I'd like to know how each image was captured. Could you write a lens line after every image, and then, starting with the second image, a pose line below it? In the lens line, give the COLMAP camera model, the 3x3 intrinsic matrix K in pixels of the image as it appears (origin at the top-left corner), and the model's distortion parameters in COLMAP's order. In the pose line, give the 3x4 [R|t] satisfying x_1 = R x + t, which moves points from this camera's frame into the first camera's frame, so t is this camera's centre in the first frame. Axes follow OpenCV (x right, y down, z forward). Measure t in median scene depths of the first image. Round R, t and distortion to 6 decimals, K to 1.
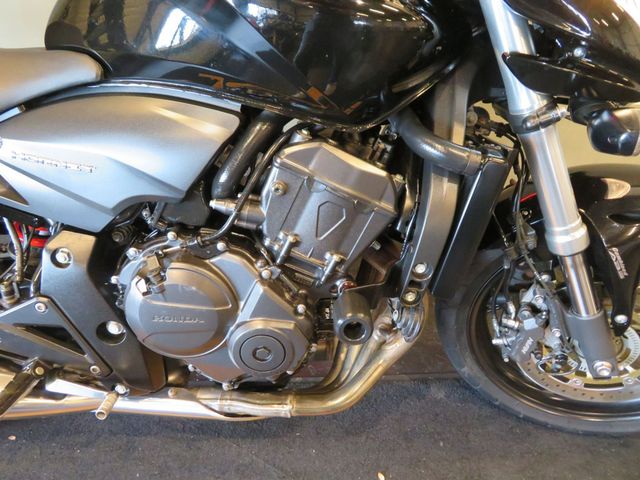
lens RADIAL K [[460.8, 0, 309.6], [0, 460.8, 239.6], [0, 0, 1]] dist [-0.005711, -0.002765]
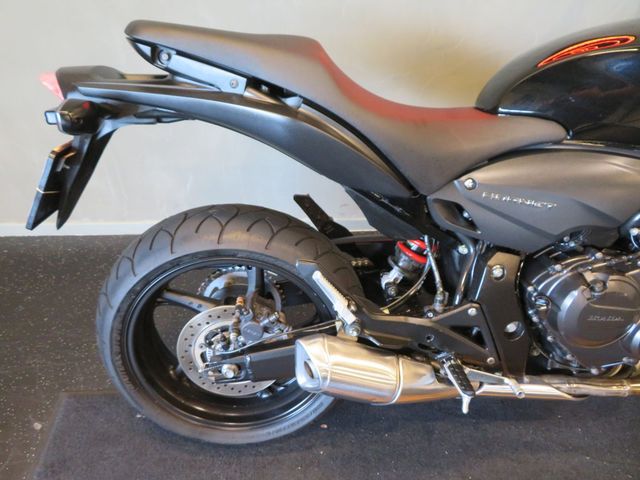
lens RADIAL K [[456.7, 0, 316.9], [0, 456.7, 242.1], [0, 0, 1]] dist [-0.005648, 0.003771]
pose [[0.998580, -0.002703, 0.053207, -1.029305], [0.003807, 0.999779, -0.020660, -0.020430], [-0.053140, 0.020833, 0.998370, -0.246041]]
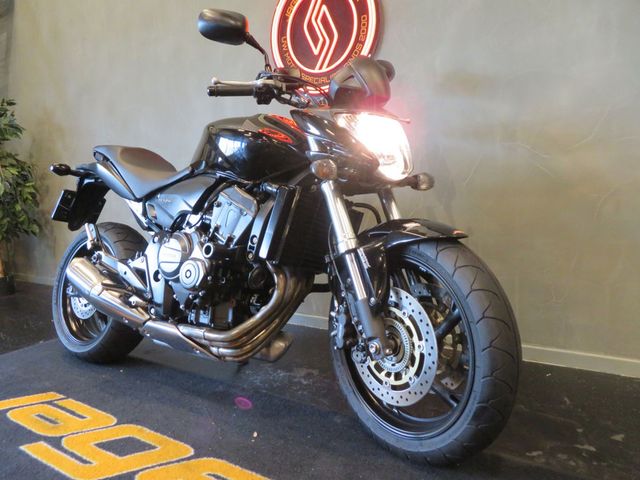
lens RADIAL K [[456.7, 0, 316.9], [0, 456.7, 242.1], [0, 0, 1]] dist [-0.005648, 0.003771]
pose [[0.817752, 0.037879, -0.574323, 1.410477], [-0.340128, 0.836770, -0.429103, 0.732902], [0.464322, 0.546243, 0.697154, -0.247545]]
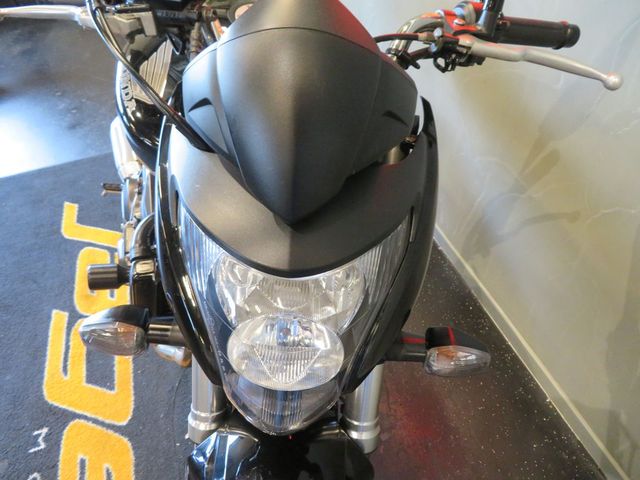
lens RADIAL K [[456.7, 0, 316.9], [0, 456.7, 242.1], [0, 0, 1]] dist [-0.005648, 0.003771]
pose [[0.281551, 0.665103, -0.691640, 0.994615], [-0.591795, 0.687748, 0.420454, -0.745123], [0.755319, 0.290930, 0.587241, 0.508901]]
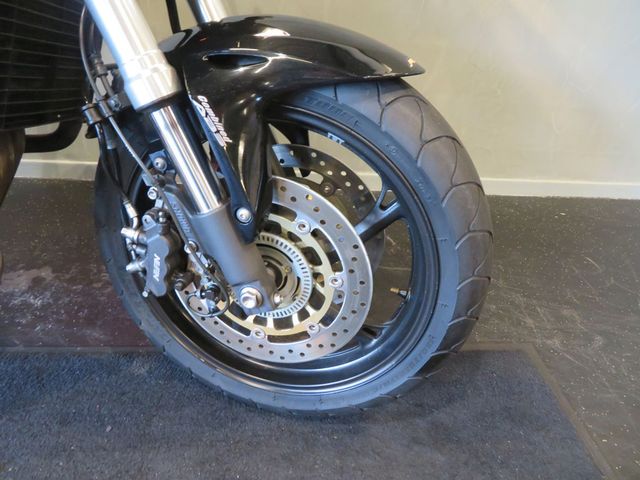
lens RADIAL K [[456.7, 0, 316.9], [0, 456.7, 242.1], [0, 0, 1]] dist [-0.005648, 0.003771]
pose [[0.993865, 0.044142, 0.101409, 0.734153], [-0.034020, 0.994460, -0.099462, 0.286845], [-0.105238, 0.095402, 0.989860, 0.294393]]
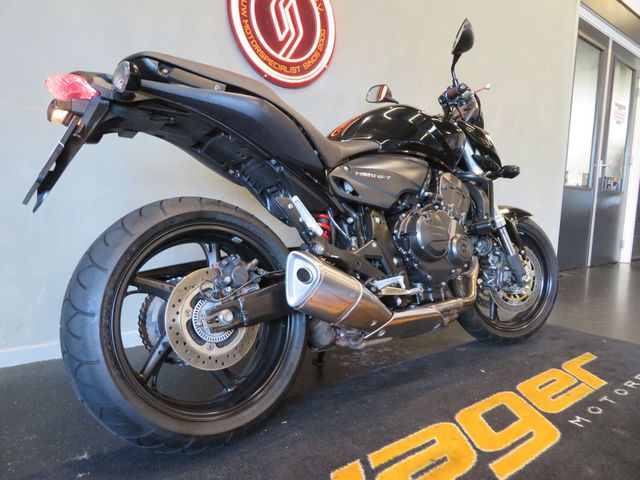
lens RADIAL K [[456.7, 0, 316.9], [0, 456.7, 242.1], [0, 0, 1]] dist [-0.005648, 0.003771]
pose [[0.783372, -0.015764, 0.621354, -1.863450], [0.362782, 0.823326, -0.436489, 0.842883], [-0.504696, 0.567349, 0.650690, -0.128791]]
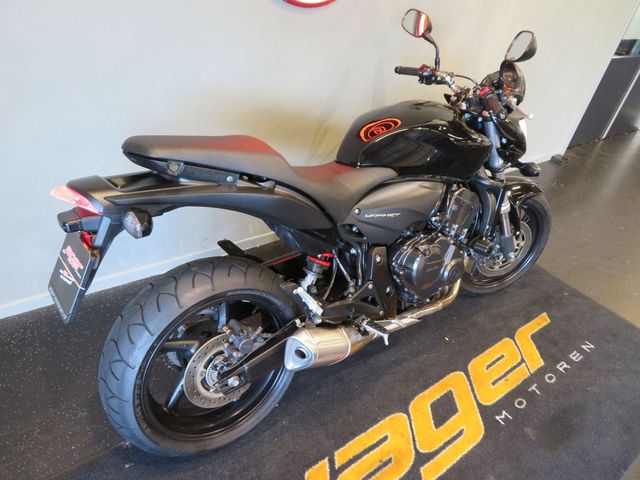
lens RADIAL K [[456.7, 0, 316.9], [0, 456.7, 242.1], [0, 0, 1]] dist [-0.005648, 0.003771]
pose [[0.799689, -0.229659, 0.554756, -1.790480], [0.251247, 0.967168, 0.038214, -0.178264], [-0.545319, 0.108821, 0.831135, -0.591090]]
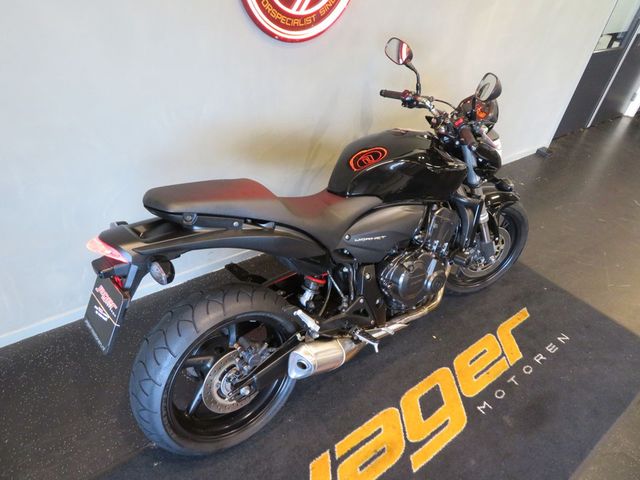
lens RADIAL K [[456.7, 0, 316.9], [0, 456.7, 242.1], [0, 0, 1]] dist [-0.005648, 0.003771]
pose [[0.789305, -0.279044, 0.546930, -1.870420], [0.284059, 0.955658, 0.077637, -0.370197], [-0.544343, 0.094081, 0.833571, -0.828929]]
